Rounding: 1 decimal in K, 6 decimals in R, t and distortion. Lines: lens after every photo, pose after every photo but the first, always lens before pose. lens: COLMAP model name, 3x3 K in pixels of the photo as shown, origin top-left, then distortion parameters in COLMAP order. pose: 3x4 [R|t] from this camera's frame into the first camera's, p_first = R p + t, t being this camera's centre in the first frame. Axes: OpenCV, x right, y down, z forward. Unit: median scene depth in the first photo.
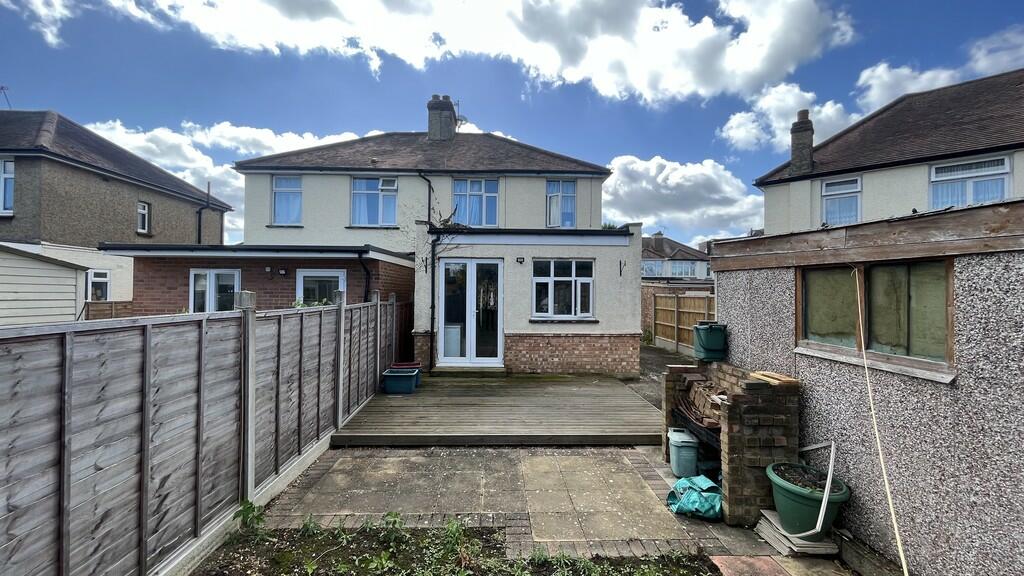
lens RADIAL K [[414.0, 0, 512.0], [0, 414.0, 288.0], [0, 0, 1]] dist [-0.001201, -0.000142]
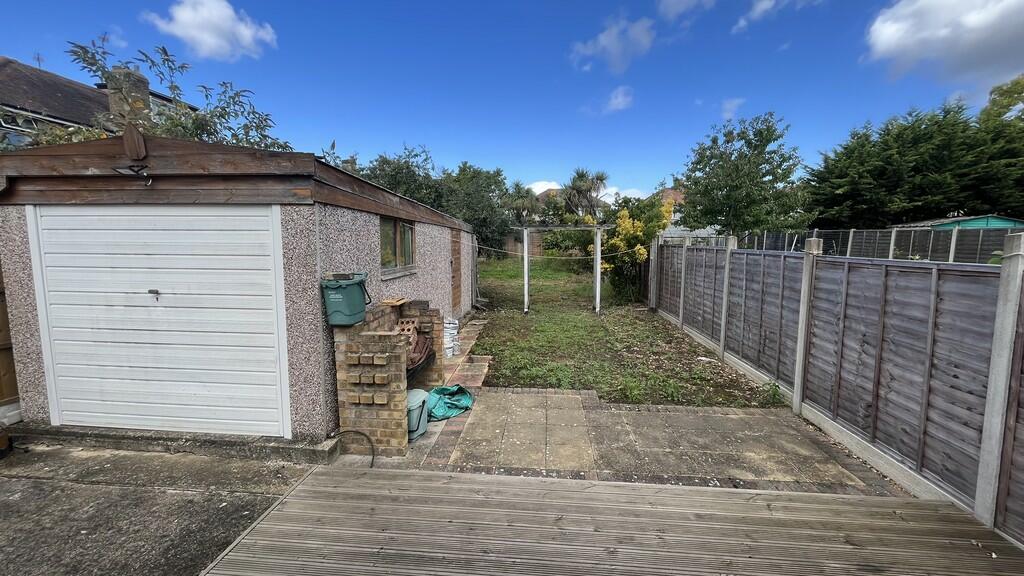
lens RADIAL K [[414.0, 0, 512.0], [0, 414.0, 288.0], [0, 0, 1]] dist [-0.001201, -0.000142]
pose [[-0.992159, -0.025538, 0.122348, 0.101403], [-0.012732, 0.994461, 0.104328, 0.032615], [-0.124335, 0.101952, -0.986989, 2.021645]]
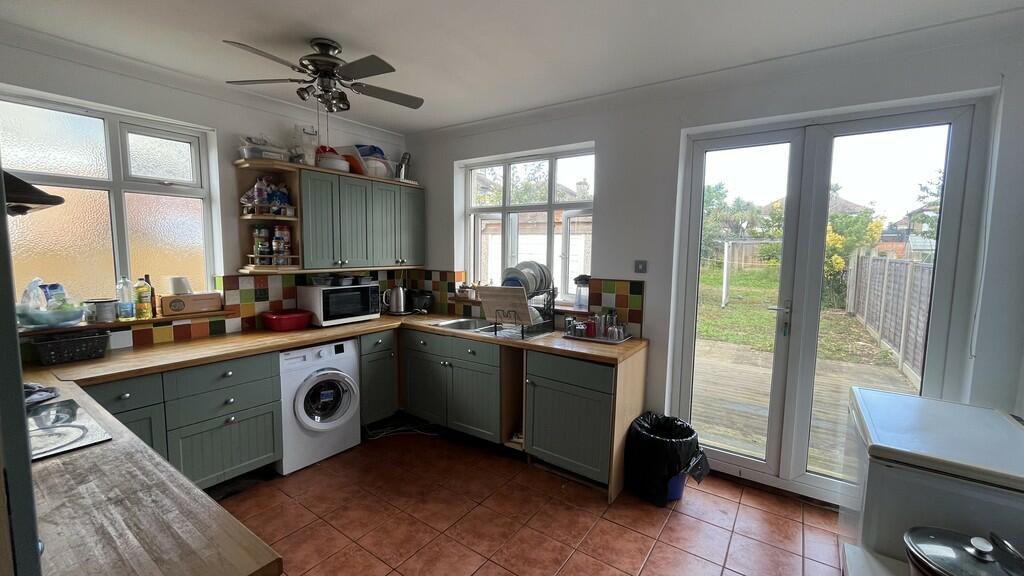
lens RADIAL K [[414.0, 0, 512.0], [0, 414.0, 288.0], [0, 0, 1]] dist [-0.001201, -0.000142]
pose [[-0.804446, -0.072048, 0.589640, -0.261222], [-0.024451, 0.995792, 0.088318, 0.051247], [-0.593522, 0.056630, -0.802823, 3.105440]]
